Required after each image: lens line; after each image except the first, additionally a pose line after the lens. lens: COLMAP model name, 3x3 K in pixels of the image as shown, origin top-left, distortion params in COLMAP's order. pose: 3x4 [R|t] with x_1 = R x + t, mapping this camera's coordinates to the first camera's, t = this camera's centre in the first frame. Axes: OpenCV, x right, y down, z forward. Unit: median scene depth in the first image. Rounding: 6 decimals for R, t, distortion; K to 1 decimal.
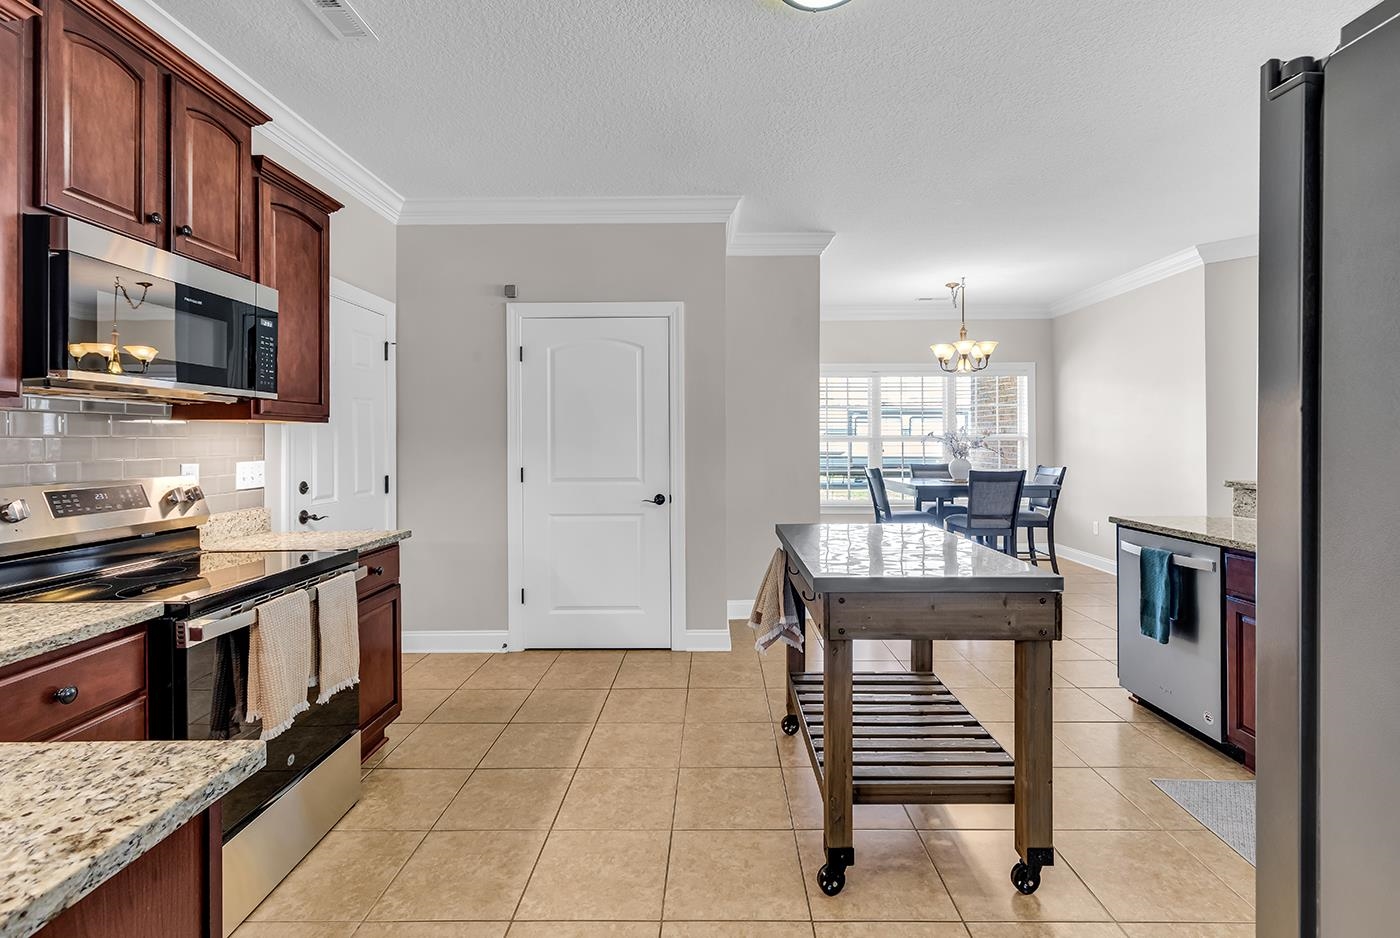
lens RADIAL K [[641.3, 0, 716.0], [0, 641.3, 450.5], [0, 0, 1]] dist [0.003055, 0.000745]
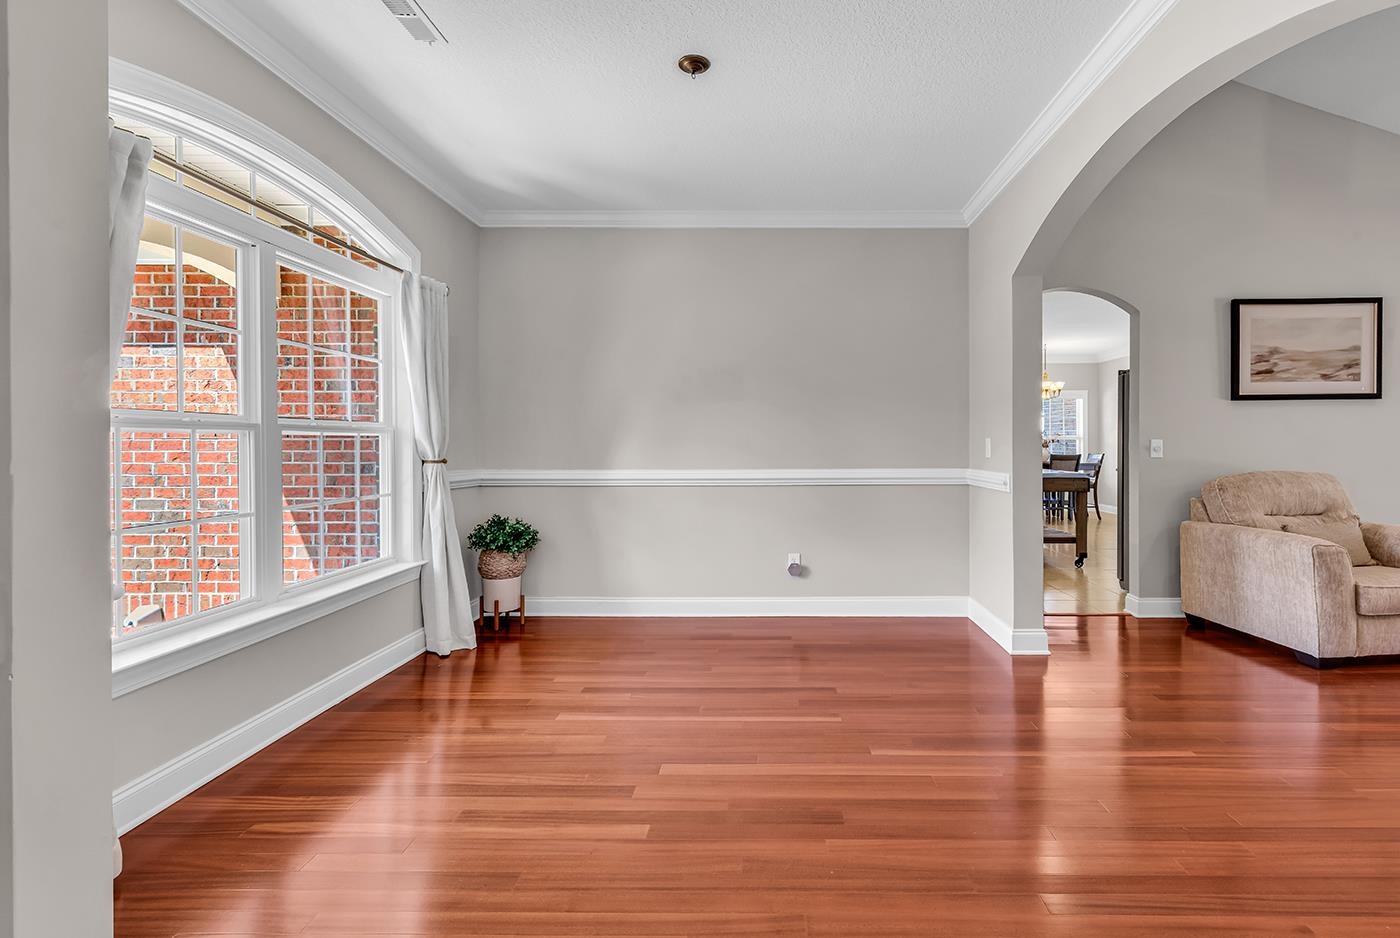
lens RADIAL K [[647.3, 0, 742.7], [0, 647.3, 444.6], [0, 0, 1]] dist [0.001022, 0.000044]
pose [[0.999310, 0.011887, -0.035177, -0.387740], [-0.012322, 0.999850, -0.012182, 0.036353], [0.035027, 0.012607, 0.999307, -0.817527]]
